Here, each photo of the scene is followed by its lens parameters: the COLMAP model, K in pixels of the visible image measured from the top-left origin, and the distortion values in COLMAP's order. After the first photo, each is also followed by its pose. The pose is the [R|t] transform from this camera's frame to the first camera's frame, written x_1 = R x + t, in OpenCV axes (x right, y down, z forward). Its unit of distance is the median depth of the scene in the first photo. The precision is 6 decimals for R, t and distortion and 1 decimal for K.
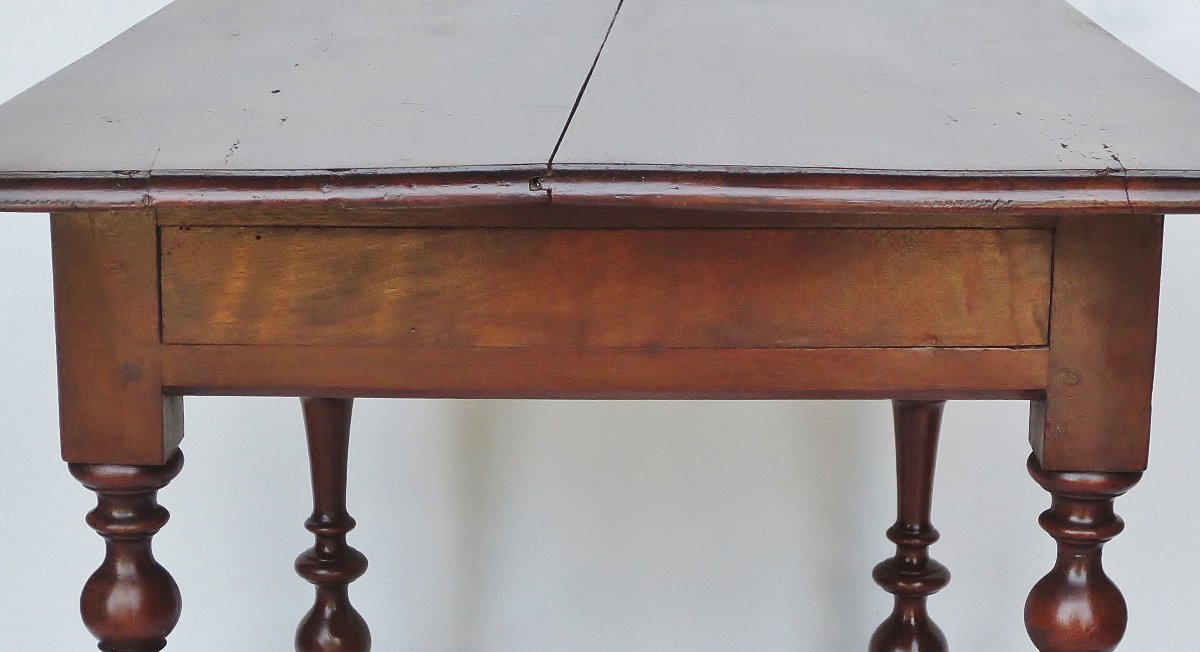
lens RADIAL K [[2825.5, 0, 600.0], [0, 2825.5, 326.0], [0, 0, 1]] dist [-0.208557, -0.041522]
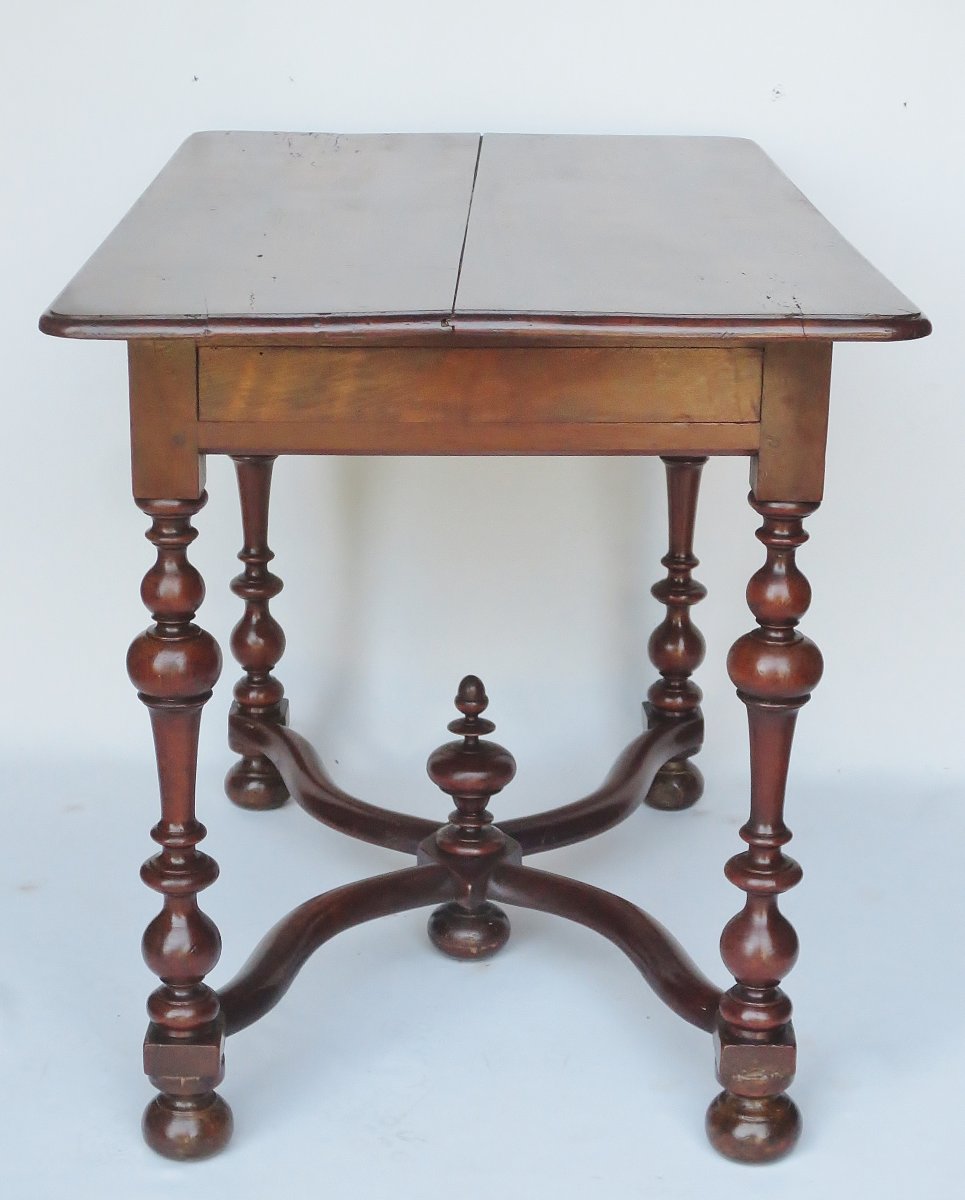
lens RADIAL K [[2101.5, 0, 482.5], [0, 2101.5, 600.0], [0, 0, 1]] dist [-0.163328, -0.047946]
pose [[0.999868, -0.002663, 0.016002, -0.016448], [0.001212, 0.995938, 0.090032, 0.000640], [-0.016177, -0.090000, 0.995810, -0.182322]]
